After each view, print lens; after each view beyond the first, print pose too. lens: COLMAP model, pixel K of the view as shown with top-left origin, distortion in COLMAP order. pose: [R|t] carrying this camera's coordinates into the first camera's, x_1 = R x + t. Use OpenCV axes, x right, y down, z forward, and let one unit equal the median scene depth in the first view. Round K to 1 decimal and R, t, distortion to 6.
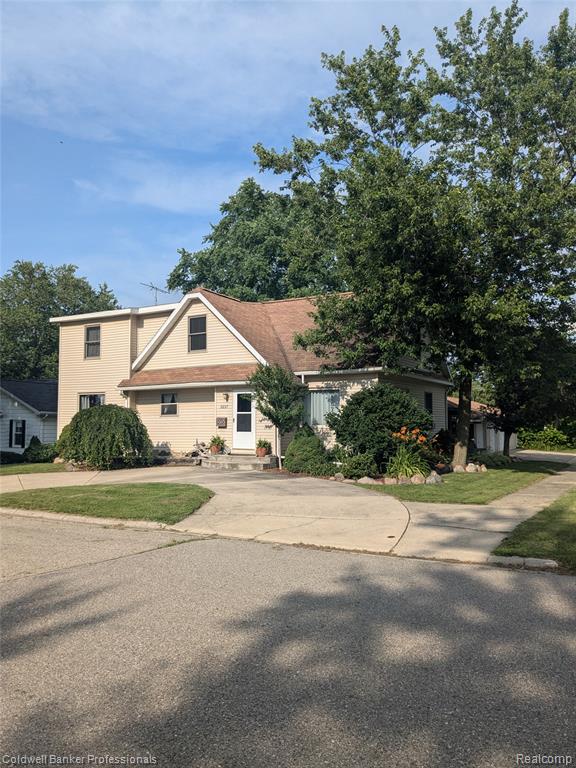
lens RADIAL K [[615.6, 0, 280.5], [0, 615.6, 392.2], [0, 0, 1]] dist [0.071745, -0.096078]
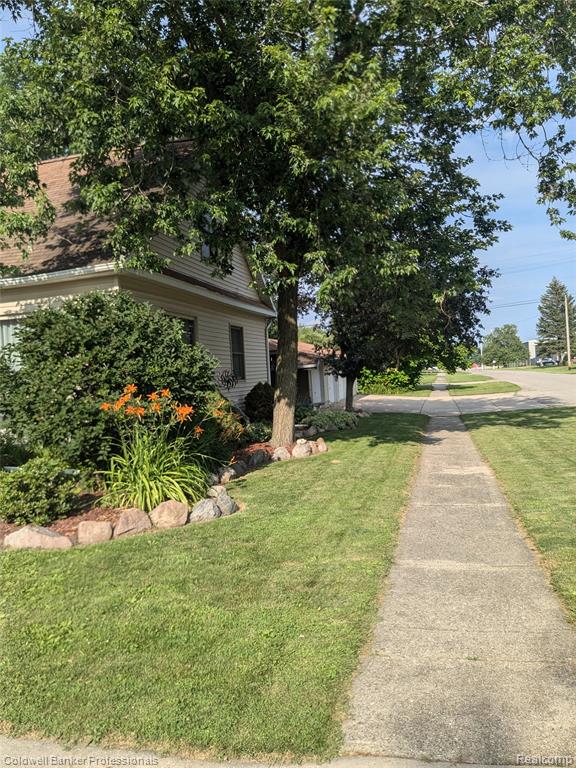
lens RADIAL K [[615.6, 0, 289.8], [0, 615.6, 384.6], [0, 0, 1]] dist [0.071745, -0.096078]
pose [[0.963220, -0.060750, 0.261757, 0.143248], [0.043401, 0.996491, 0.071563, 0.023365], [-0.265186, -0.057570, 0.962477, 0.433451]]
